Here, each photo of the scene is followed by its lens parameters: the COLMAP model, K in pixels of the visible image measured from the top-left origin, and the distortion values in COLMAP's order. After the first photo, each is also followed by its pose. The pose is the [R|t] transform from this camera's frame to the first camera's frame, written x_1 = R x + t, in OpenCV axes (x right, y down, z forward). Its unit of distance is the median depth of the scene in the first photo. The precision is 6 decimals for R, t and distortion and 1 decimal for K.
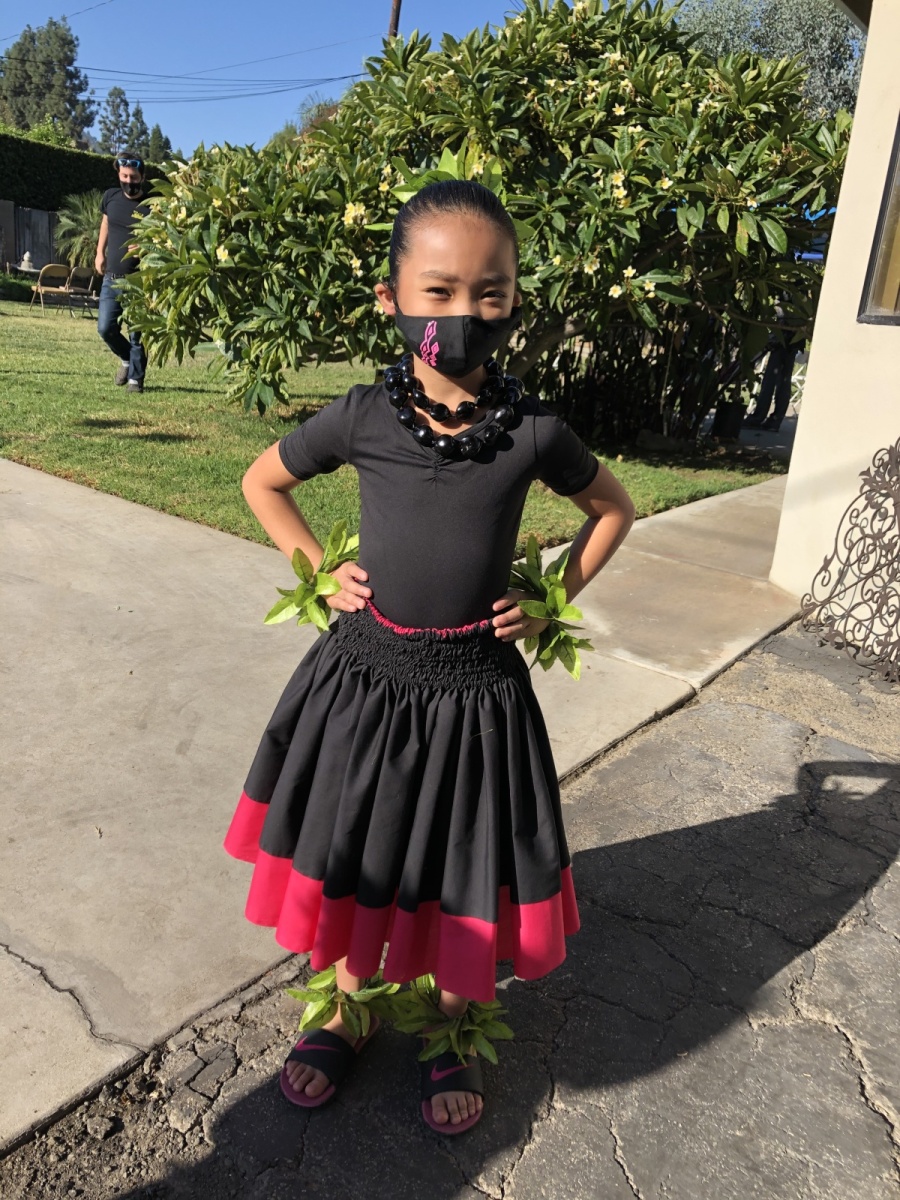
lens RADIAL K [[981.5, 0, 433.3], [0, 981.5, 581.7], [0, 0, 1]] dist [0.074842, -0.132377]
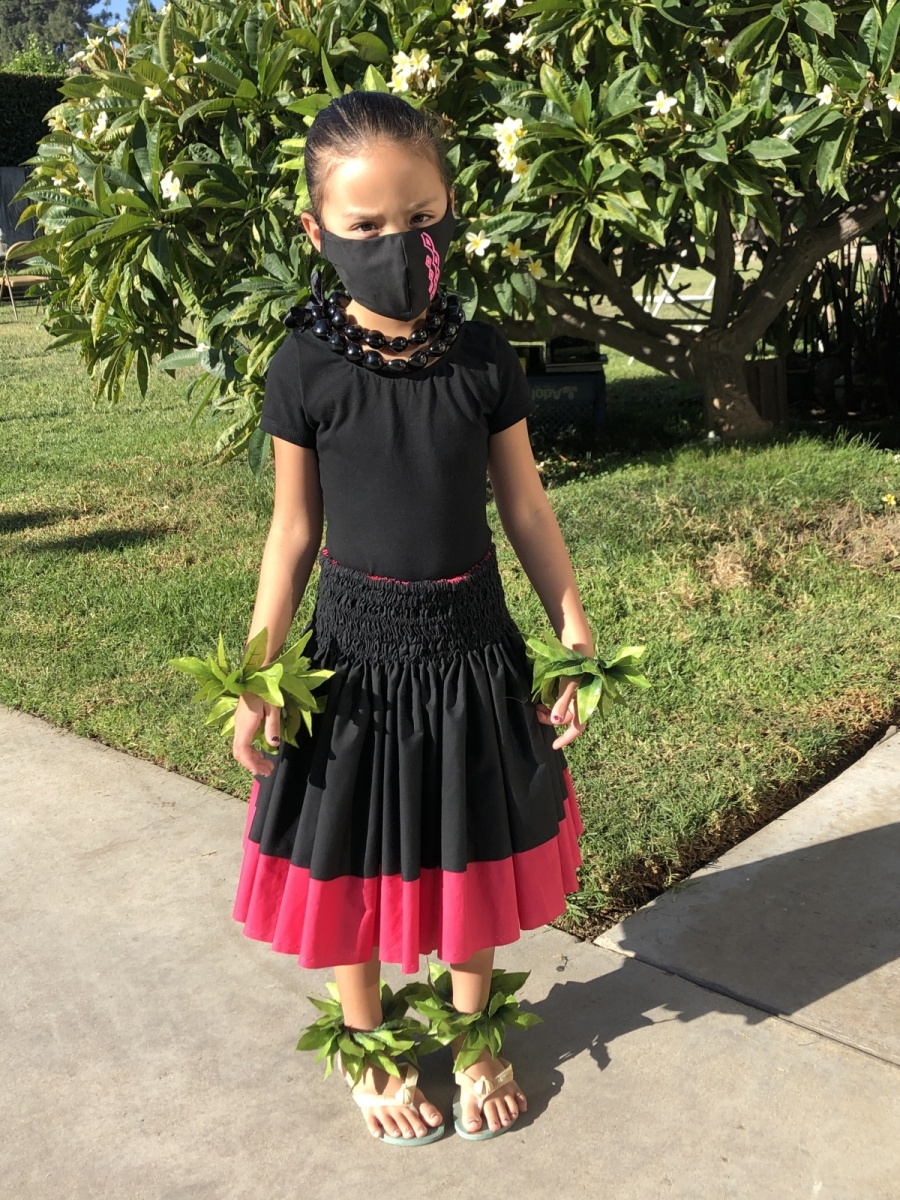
lens RADIAL K [[1403.5, 0, 450.0], [0, 1403.5, 600.0], [0, 0, 1]] dist [0.129956, -0.349638]
pose [[0.984921, -0.110841, -0.132838, 0.008335], [0.108726, 0.993804, -0.023093, -0.078804], [0.134574, 0.008302, 0.990869, 0.272035]]
